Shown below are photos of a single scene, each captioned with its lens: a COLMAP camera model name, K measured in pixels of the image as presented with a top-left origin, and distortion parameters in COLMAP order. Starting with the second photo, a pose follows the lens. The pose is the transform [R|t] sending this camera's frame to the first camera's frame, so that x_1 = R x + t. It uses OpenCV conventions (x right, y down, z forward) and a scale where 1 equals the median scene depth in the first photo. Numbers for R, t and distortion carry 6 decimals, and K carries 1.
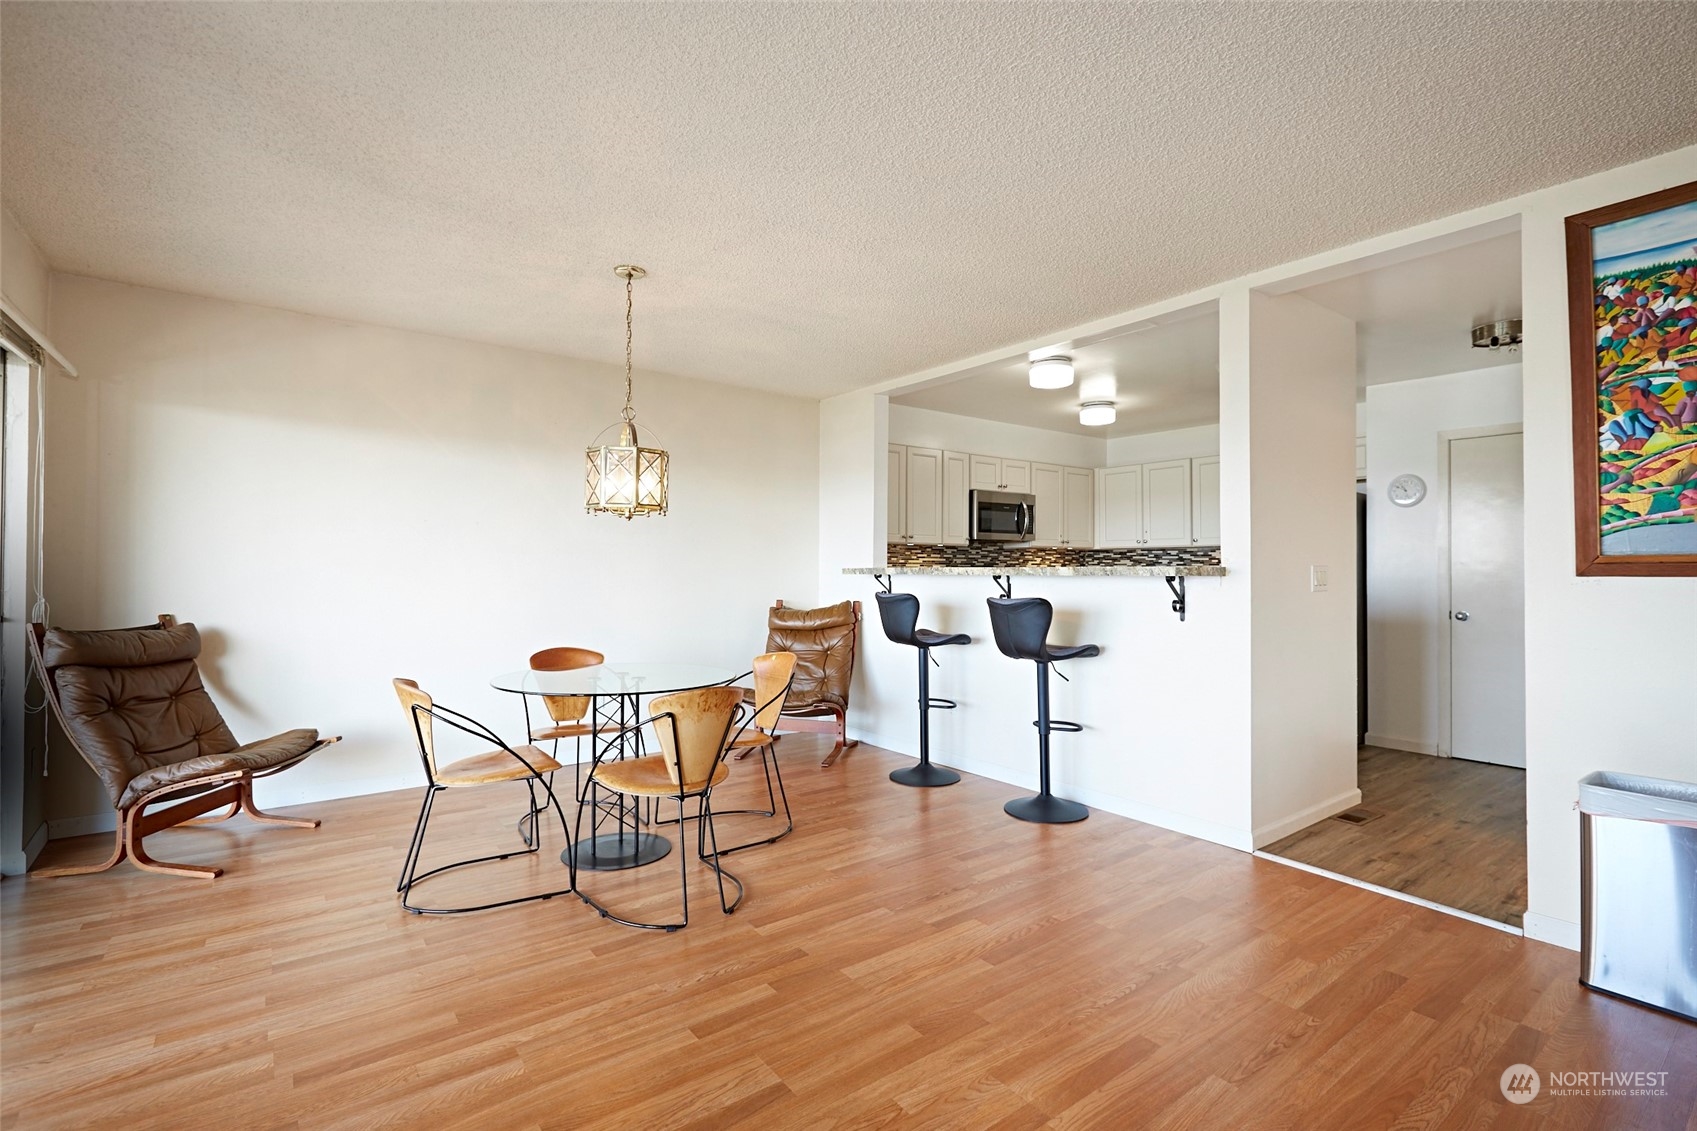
lens RADIAL K [[774.5, 0, 848.5], [0, 774.5, 561.9], [0, 0, 1]] dist [-0.001560, -0.000767]
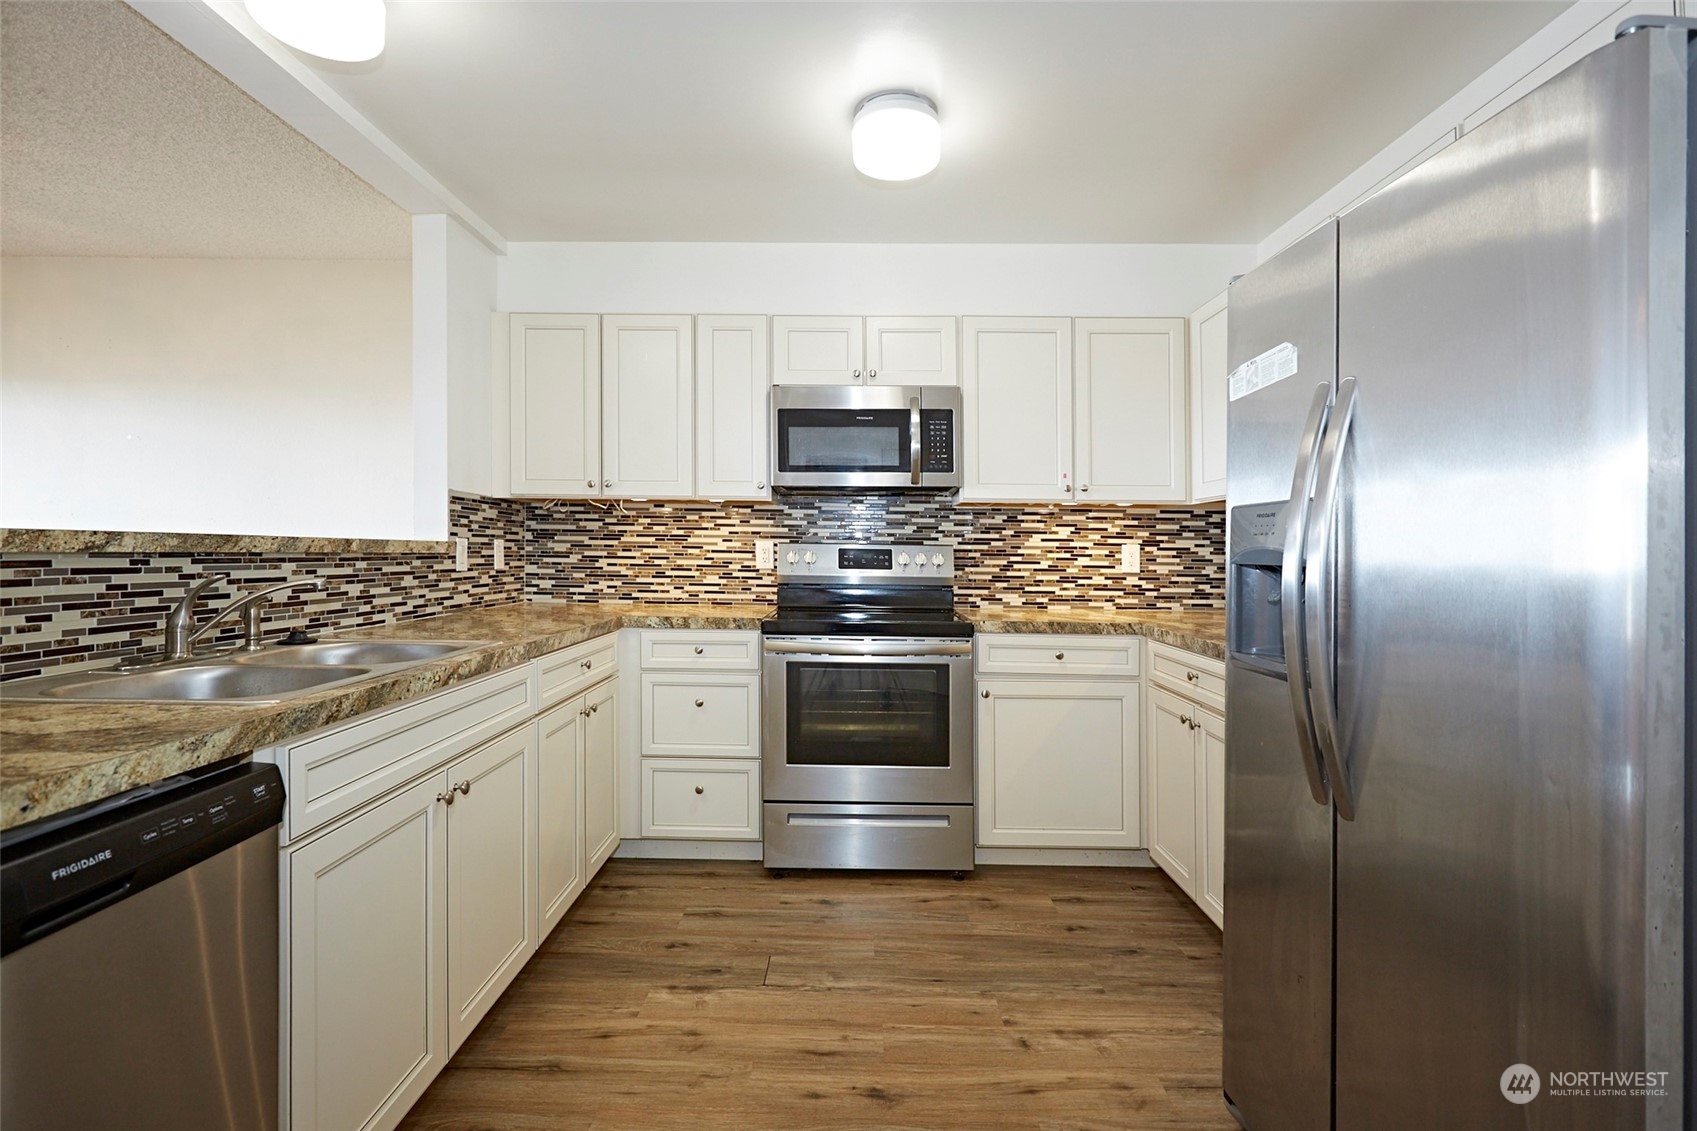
lens RADIAL K [[797.2, 0, 863.3], [0, 797.2, 553.1], [0, 0, 1]] dist [-0.000415, -0.000797]
pose [[0.793583, 0.003664, -0.608452, 1.024360], [-0.003424, 0.999993, 0.001556, 0.024630], [0.608453, 0.000849, 0.793589, 1.252407]]
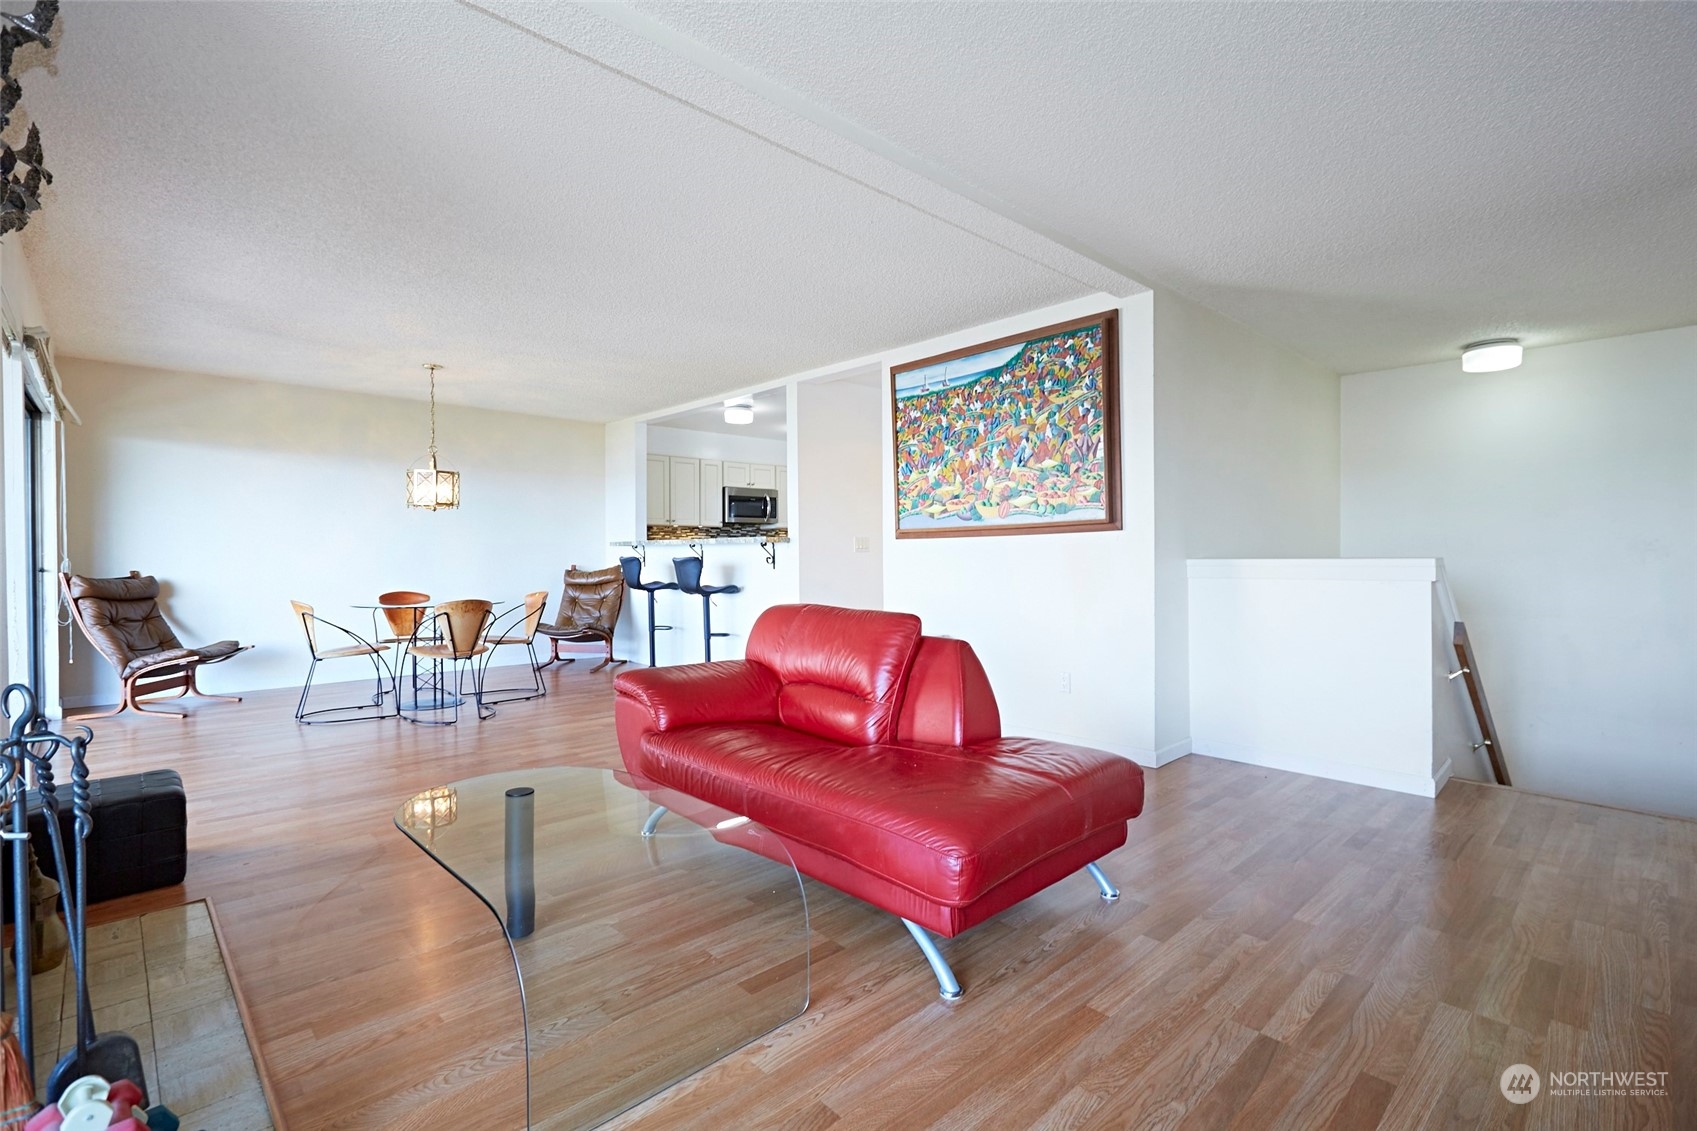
lens RADIAL K [[774.5, 0, 848.5], [0, 774.5, 561.9], [0, 0, 1]] dist [-0.001560, -0.000767]
pose [[0.993929, -0.007551, 0.109762, 0.449394], [0.005159, 0.999743, 0.022061, 0.025064], [-0.109900, -0.021361, 0.993713, -0.827041]]
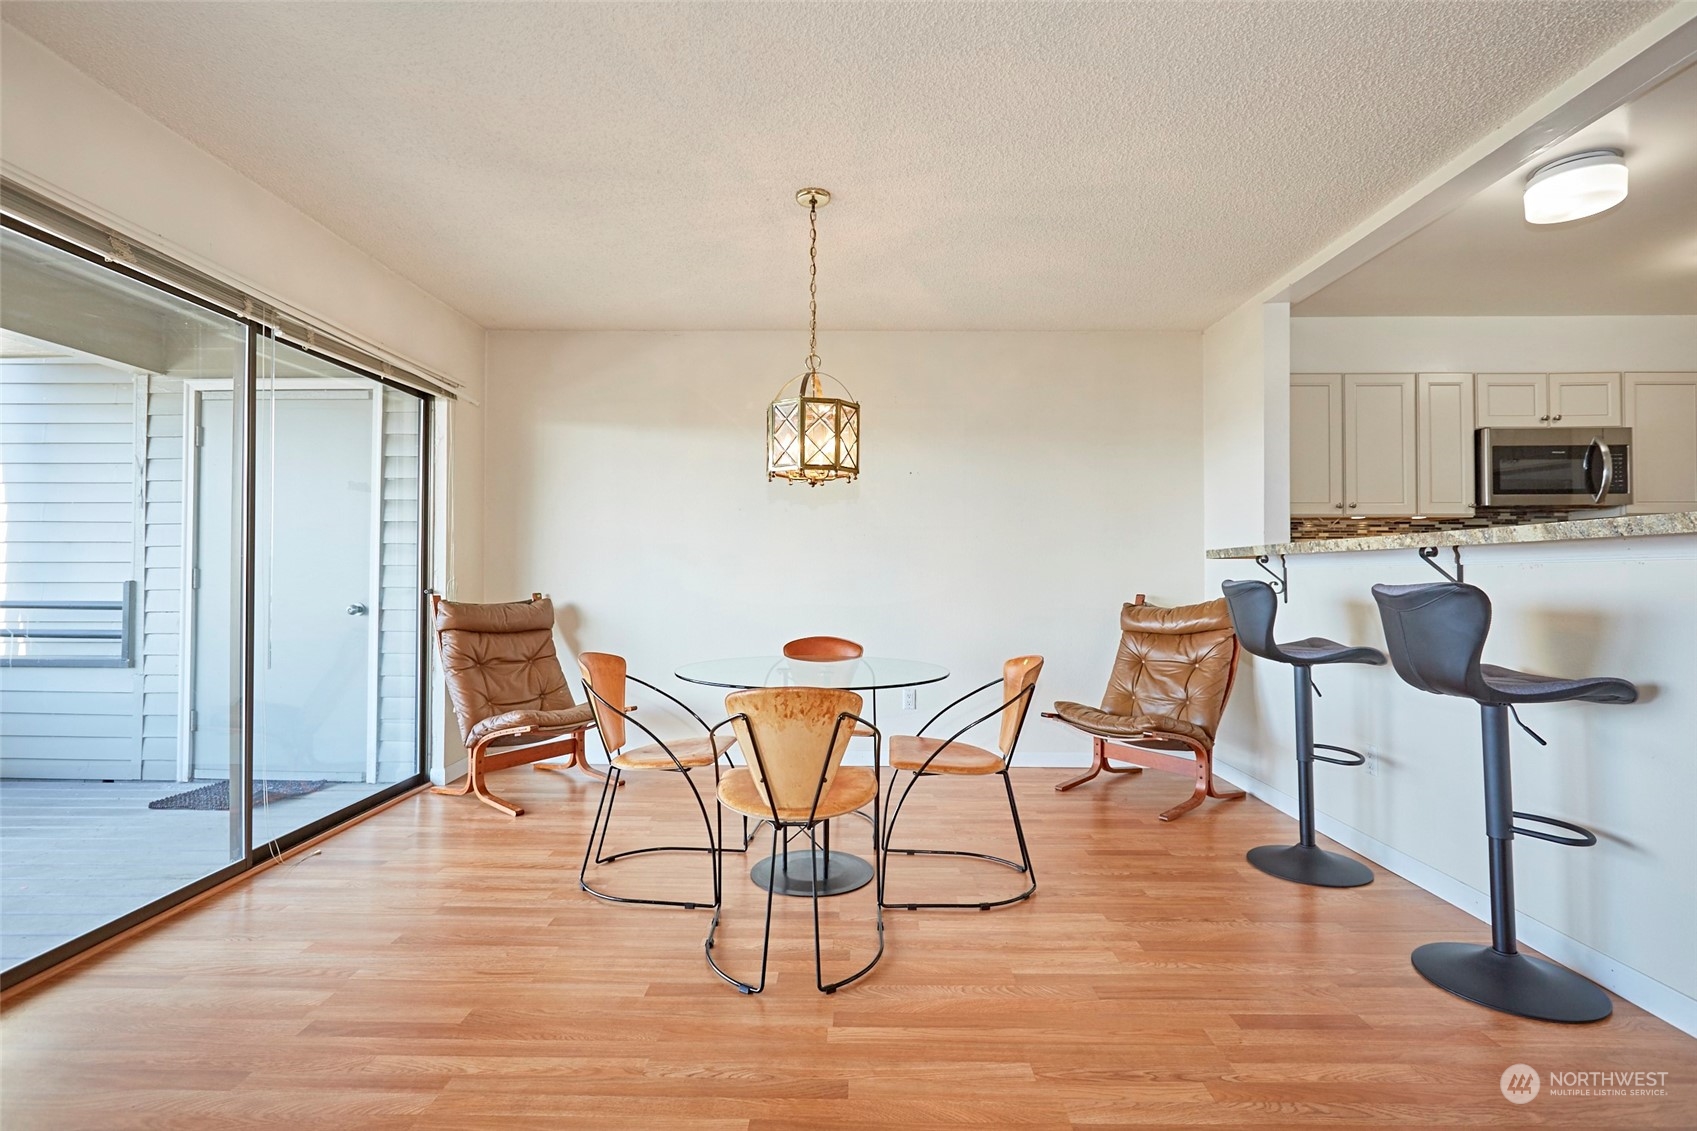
lens RADIAL K [[774.5, 0, 848.5], [0, 774.5, 561.9], [0, 0, 1]] dist [-0.001560, -0.000767]
pose [[0.788845, -0.012581, -0.614464, 0.274712], [0.007254, 0.999911, -0.011161, 0.039439], [0.614550, 0.004347, 0.788866, 0.354854]]
